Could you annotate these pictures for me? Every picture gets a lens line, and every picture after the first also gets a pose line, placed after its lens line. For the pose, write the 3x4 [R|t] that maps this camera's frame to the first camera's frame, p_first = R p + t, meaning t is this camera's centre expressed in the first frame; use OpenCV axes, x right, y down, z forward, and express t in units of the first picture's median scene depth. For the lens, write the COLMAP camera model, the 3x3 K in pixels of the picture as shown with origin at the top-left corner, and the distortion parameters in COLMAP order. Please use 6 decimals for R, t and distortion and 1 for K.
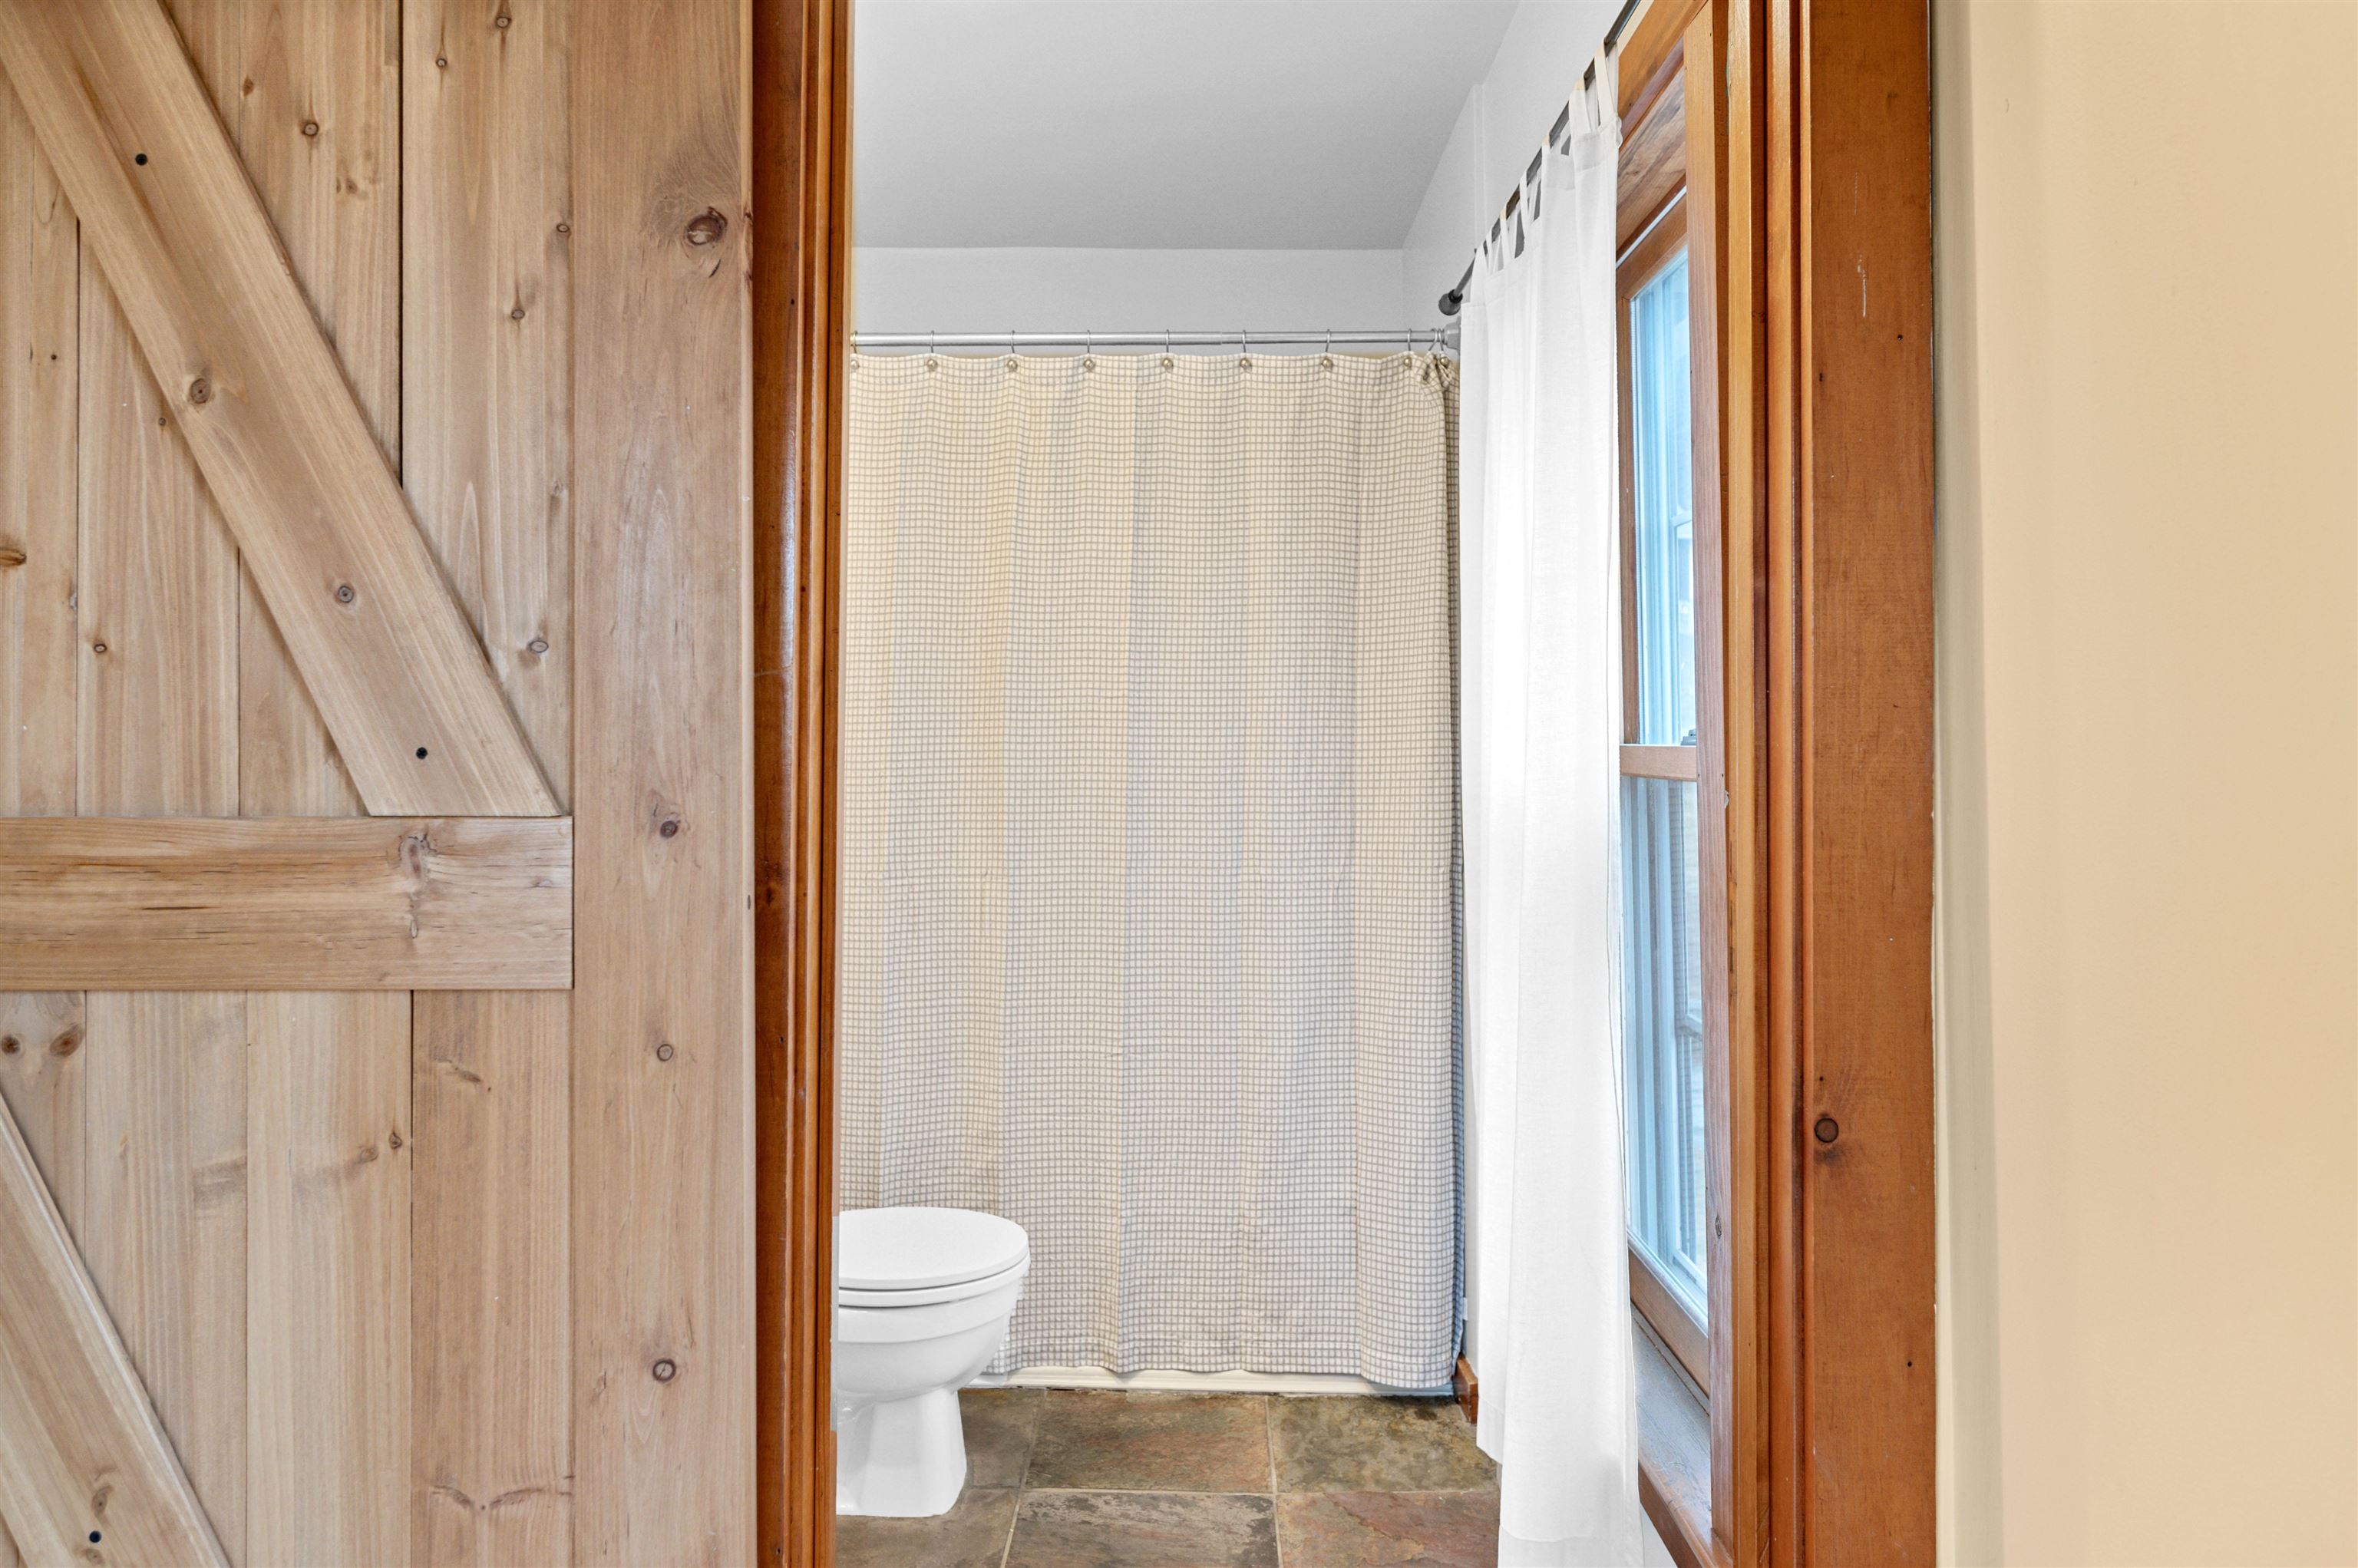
lens RADIAL K [[1511.4, 0, 1179.0], [0, 1511.4, 784.0], [0, 0, 1]] dist [0.000154, -0.000386]
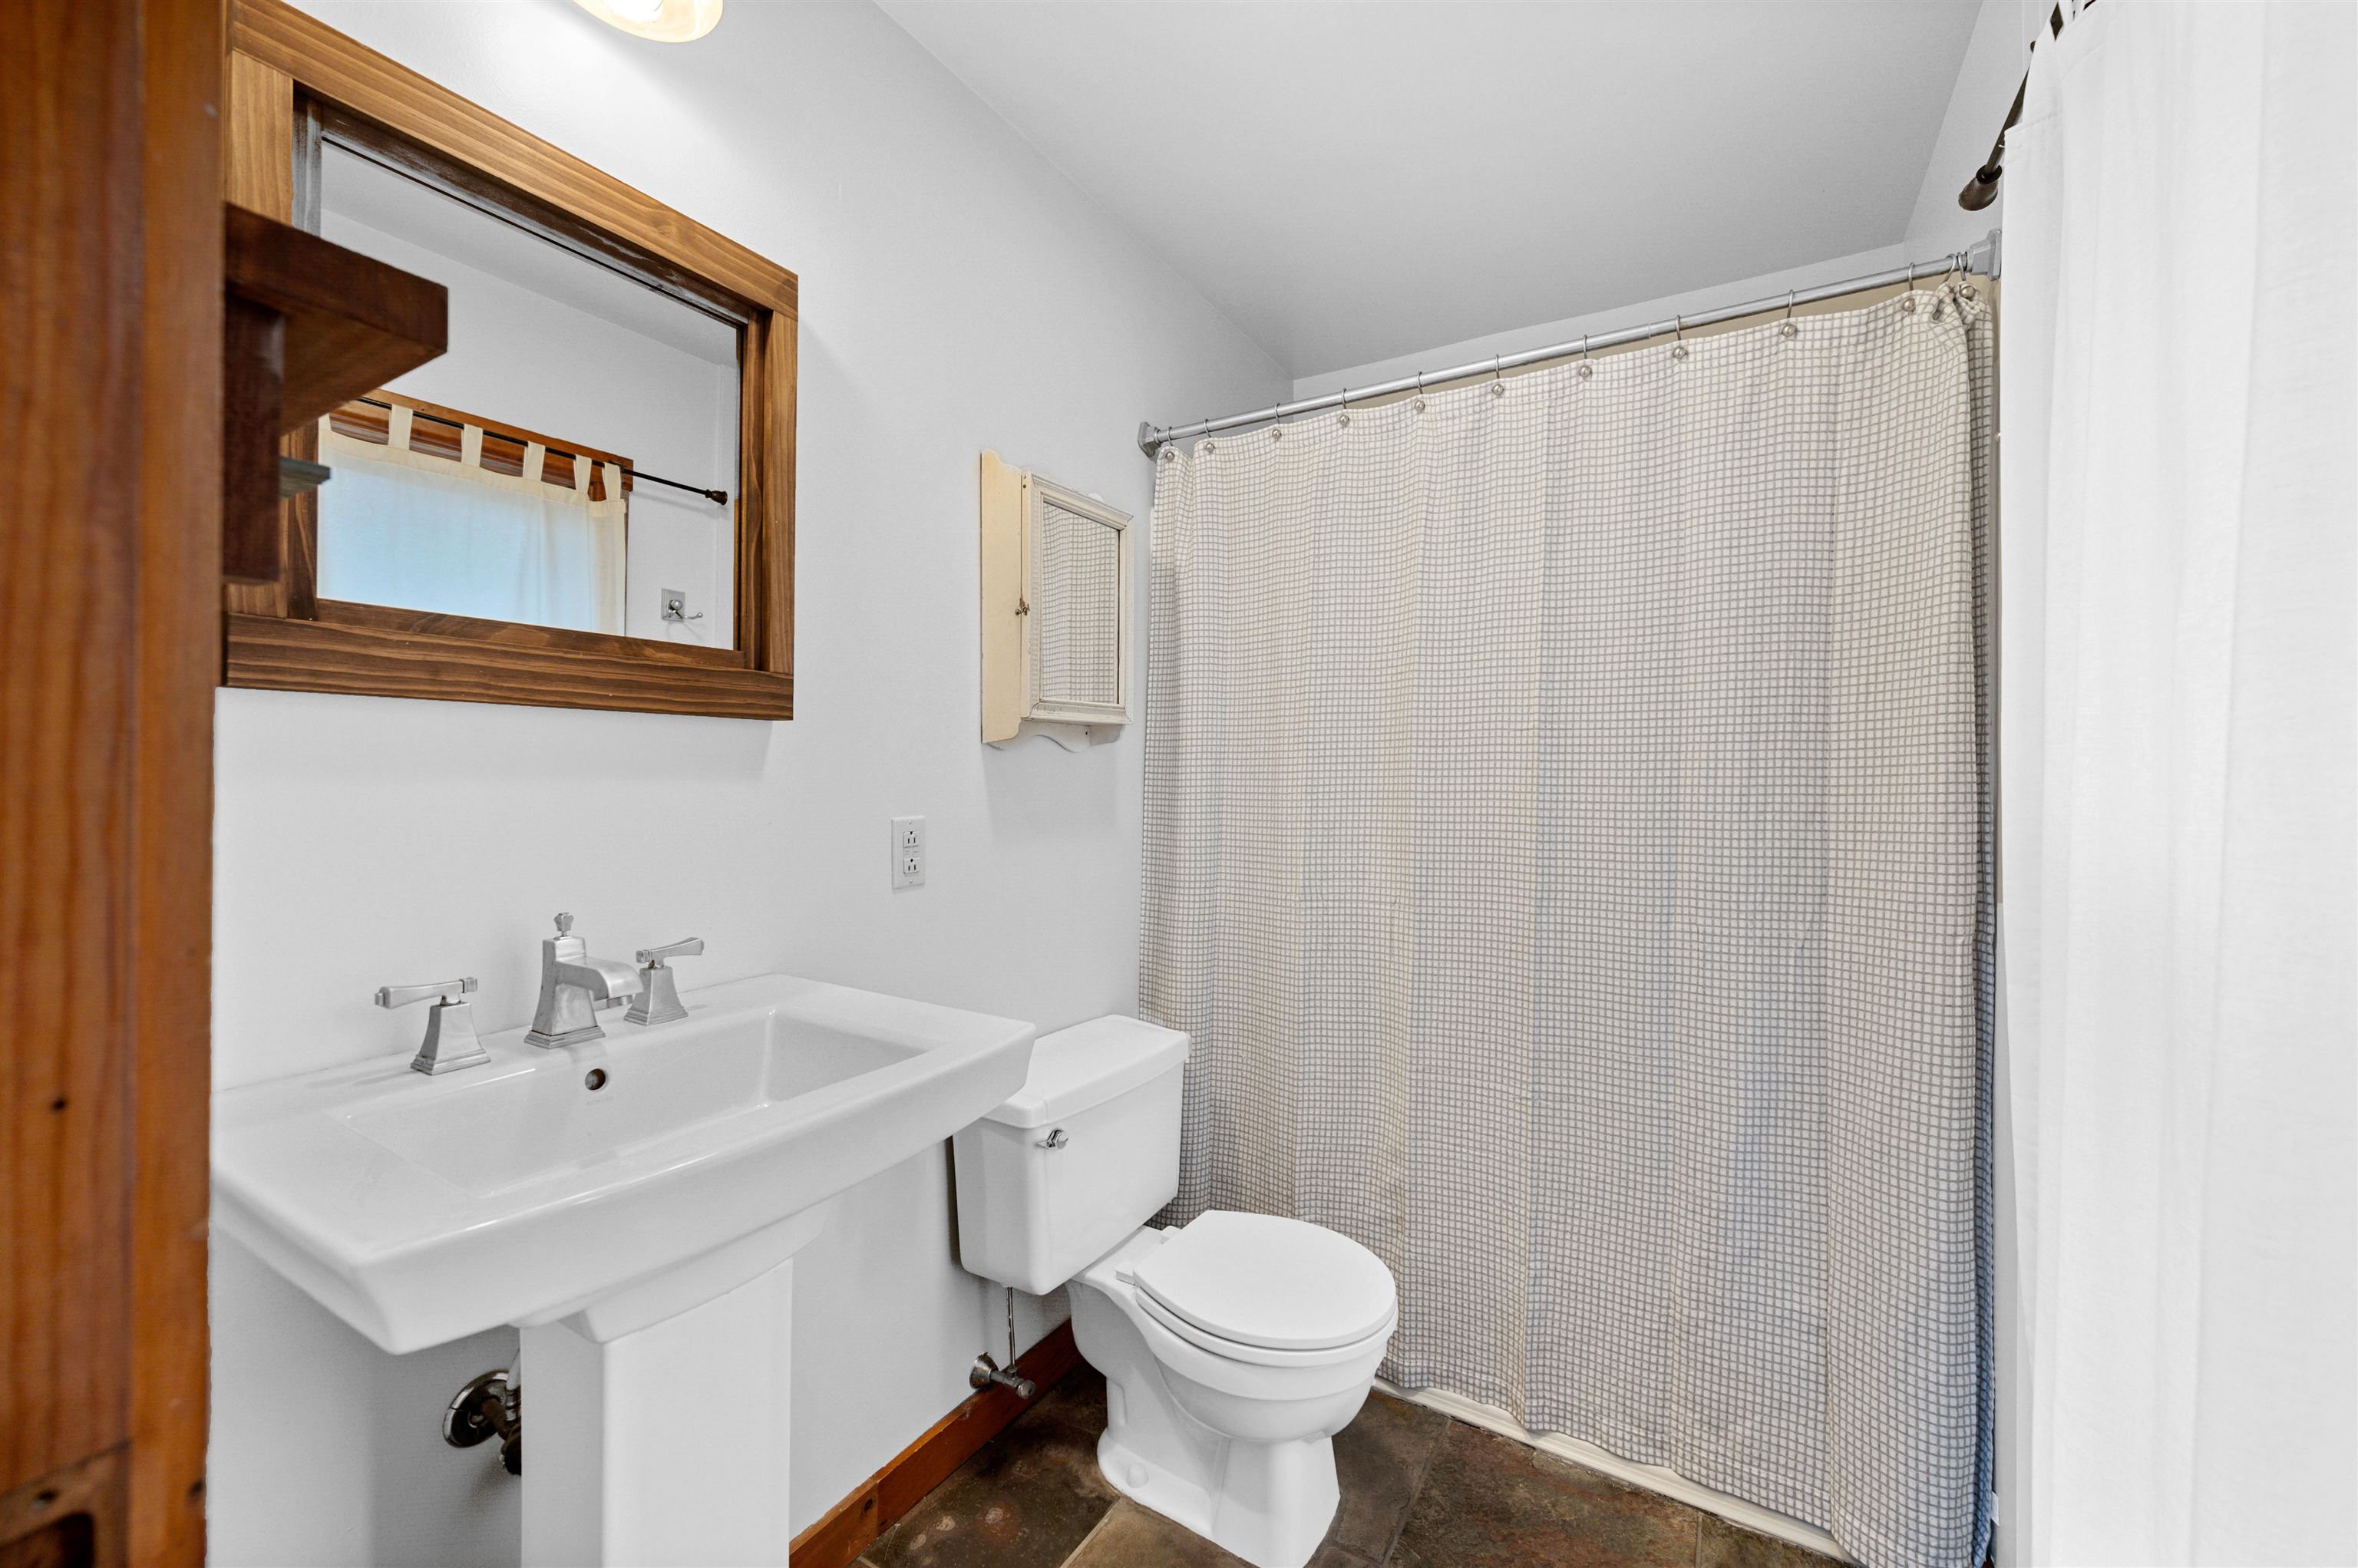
lens RADIAL K [[934.0, 0, 1173.3], [0, 934.0, 785.2], [0, 0, 1]] dist [-0.000232, -0.000348]
pose [[0.862083, 0.006238, -0.506729, 0.066972], [-0.009957, 0.999940, -0.004631, -0.016924], [0.506669, 0.009038, 0.862093, 0.374000]]
